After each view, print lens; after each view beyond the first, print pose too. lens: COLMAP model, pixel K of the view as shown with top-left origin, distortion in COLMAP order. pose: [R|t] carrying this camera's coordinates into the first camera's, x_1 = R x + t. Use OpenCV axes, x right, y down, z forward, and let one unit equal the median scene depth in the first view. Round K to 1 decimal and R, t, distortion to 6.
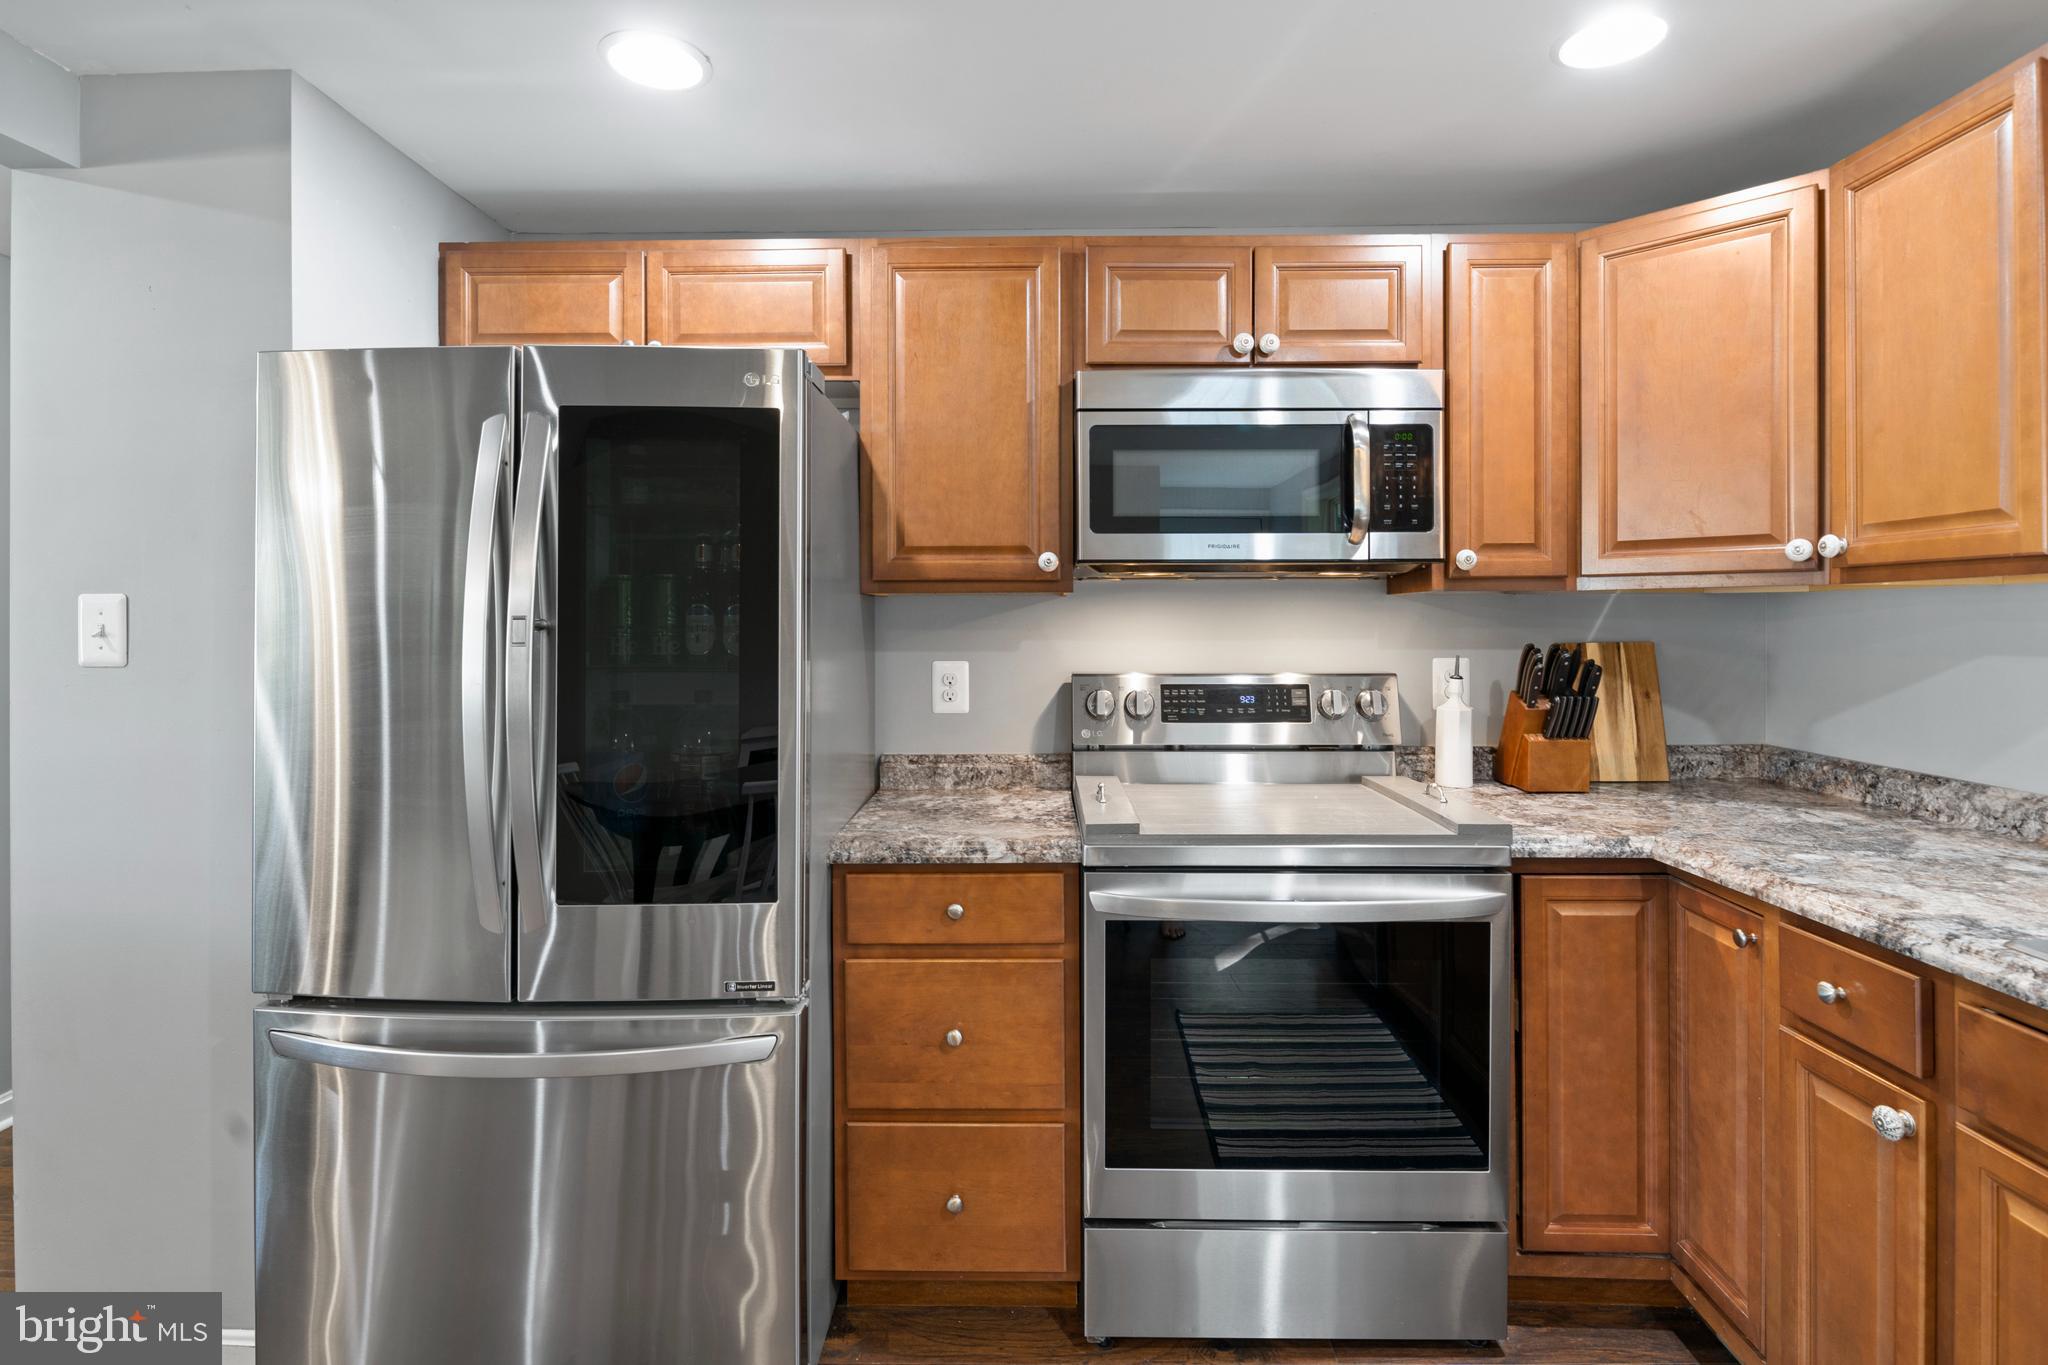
lens RADIAL K [[1024.8, 0, 1031.1], [0, 1024.8, 631.3], [0, 0, 1]] dist [-0.003009, -0.000826]
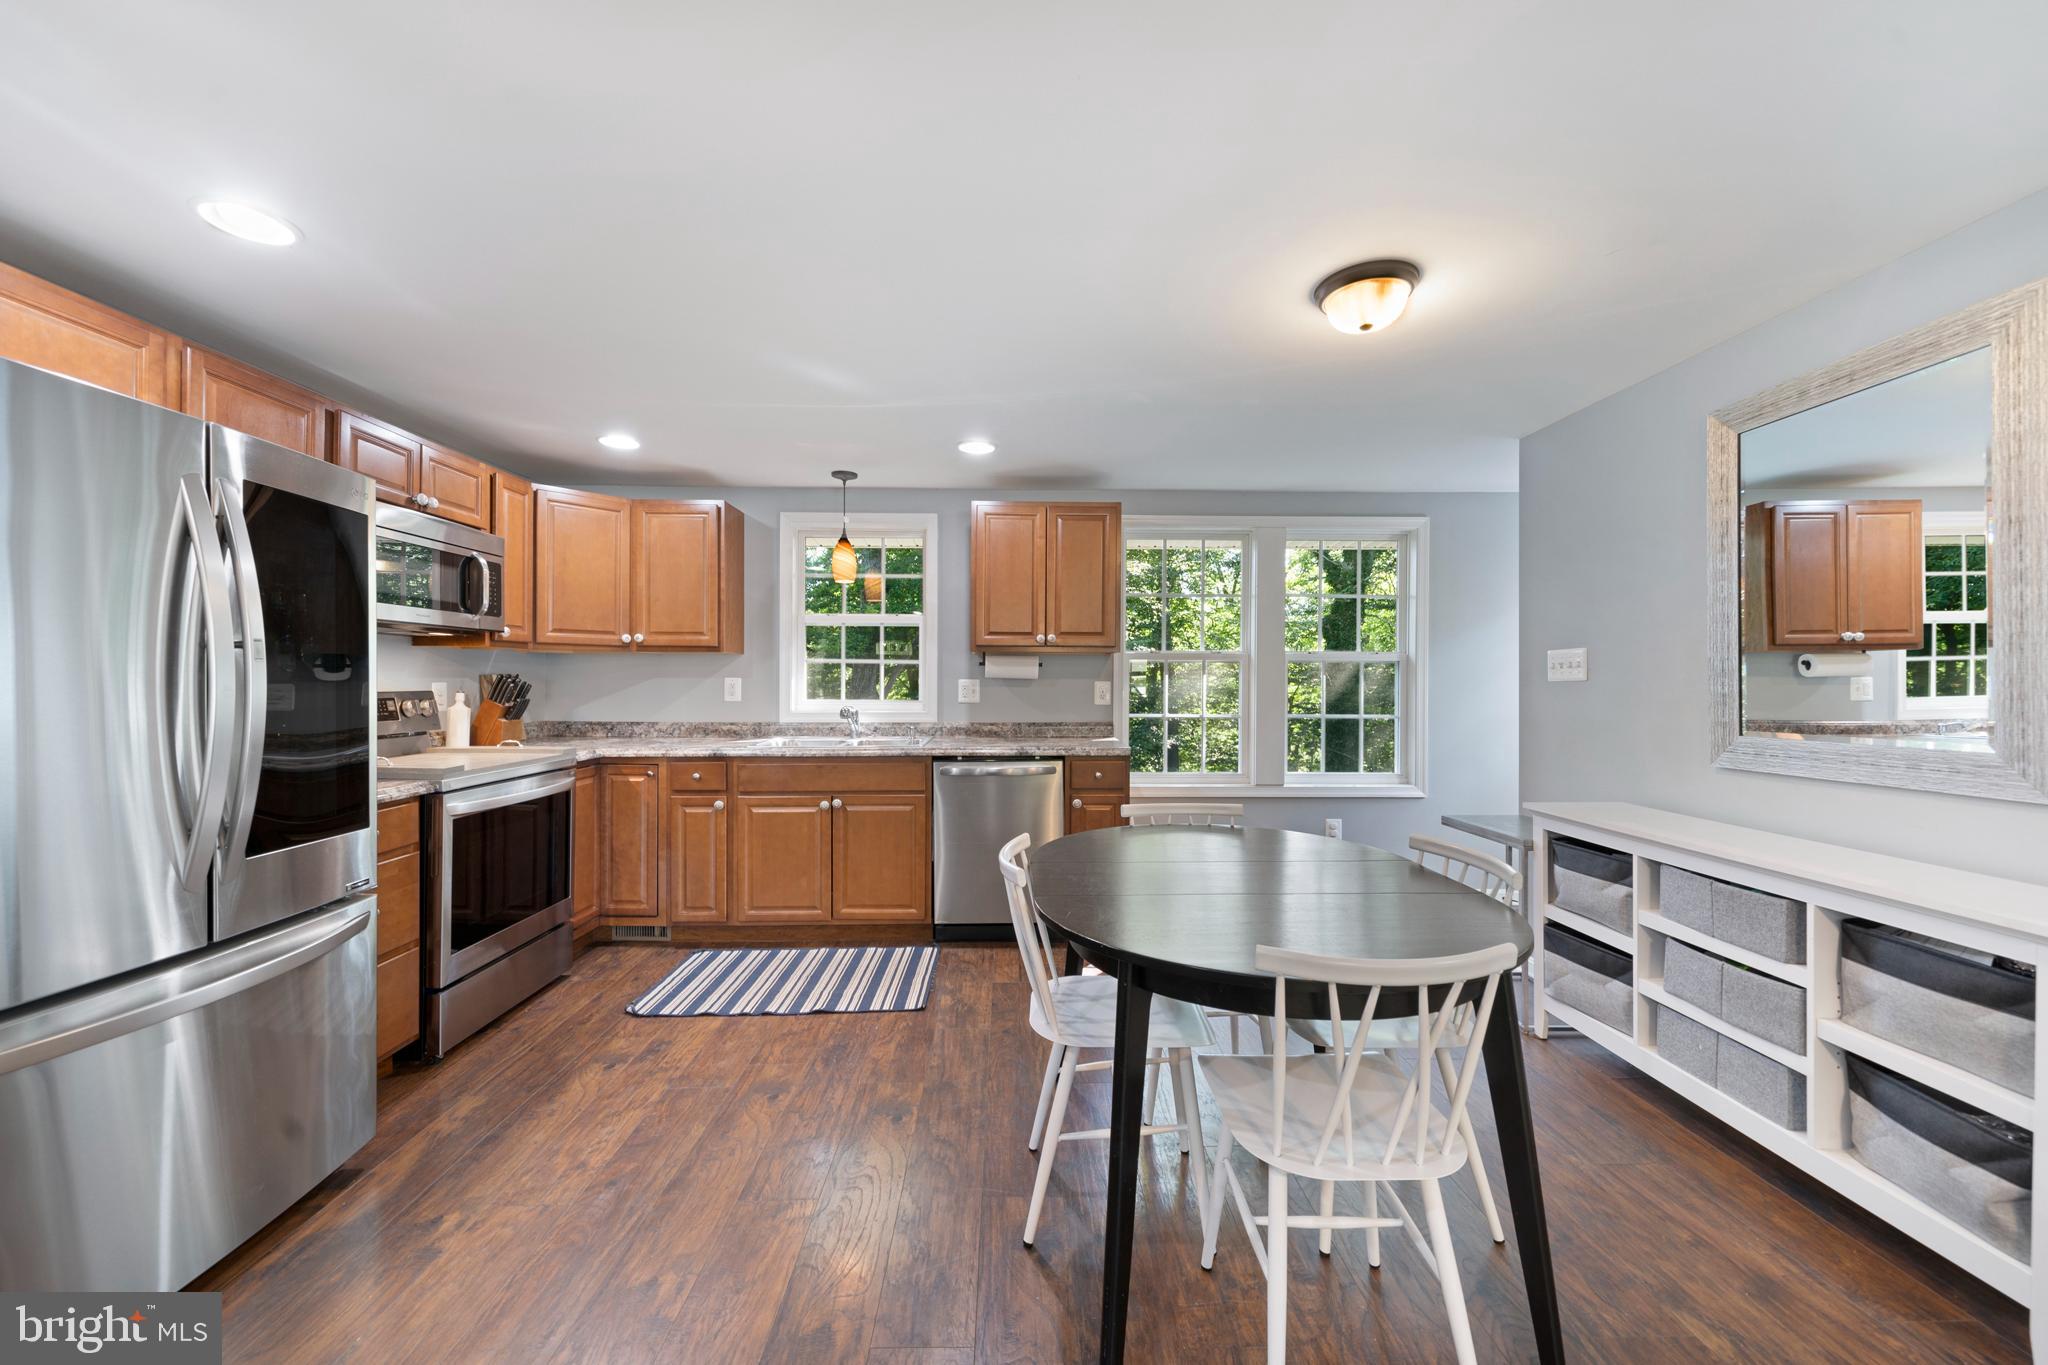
lens RADIAL K [[766.1, 0, 1021.8], [0, 766.1, 690.1], [0, 0, 1]] dist [0.007547, -0.000117]
pose [[-0.040958, -0.010635, 0.999104, -1.308144], [0.004542, 0.999931, 0.010830, 0.039347], [-0.999151, 0.004982, -0.040907, 0.036900]]
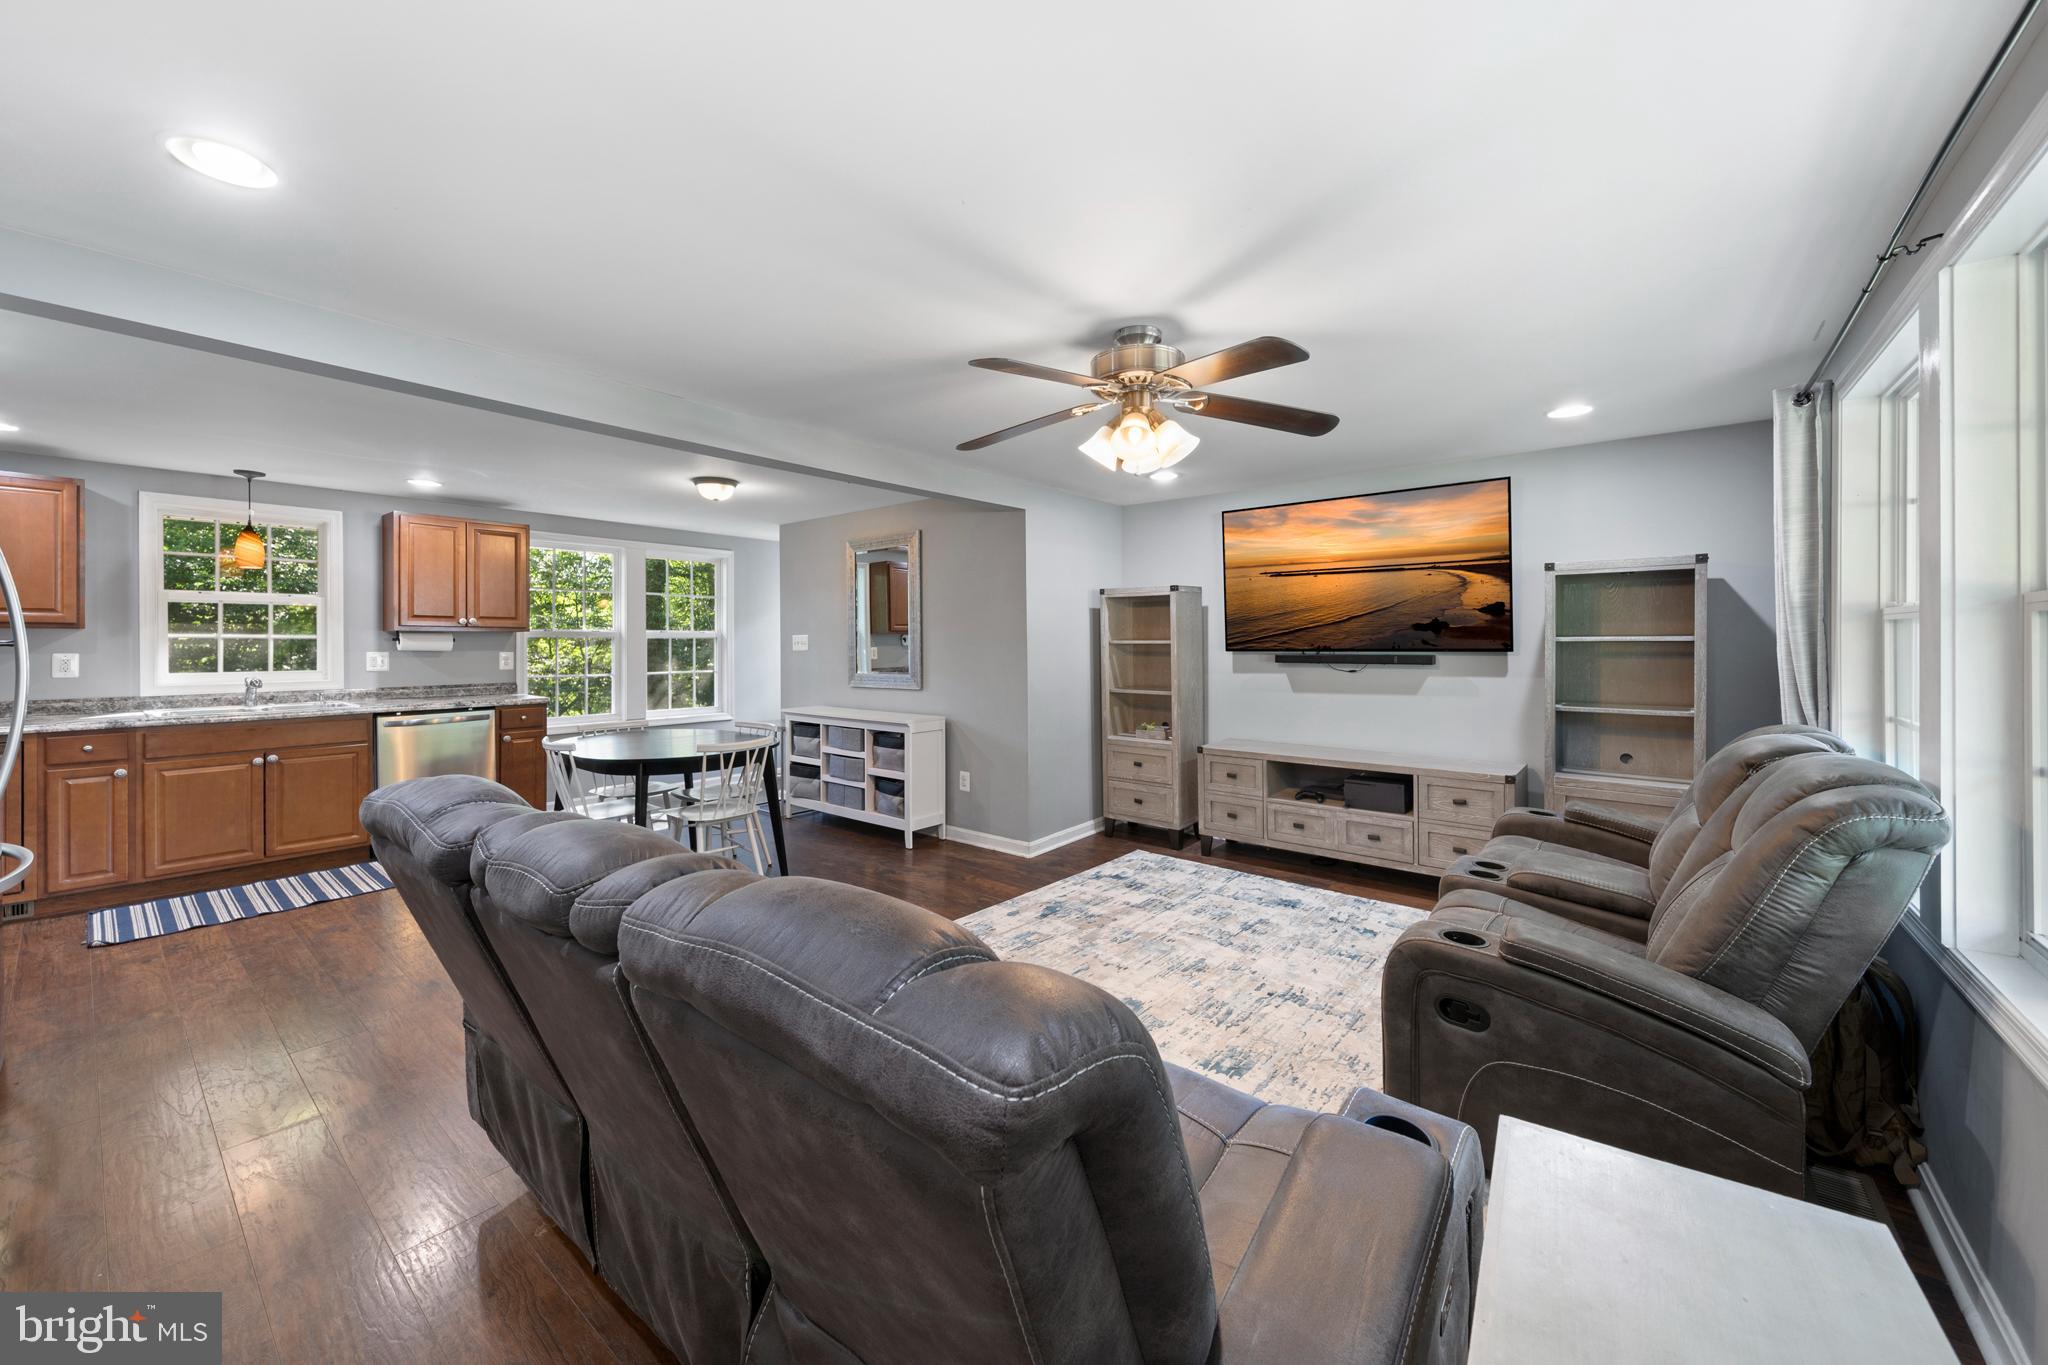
lens RADIAL K [[766.6, 0, 1031.6], [0, 766.6, 645.1], [0, 0, 1]] dist [0.002134, -0.000039]
pose [[-0.792655, -0.002001, 0.609668, -2.543523], [0.004916, 0.999941, 0.009673, -0.007419], [-0.609651, 0.010664, -0.792598, 0.837871]]
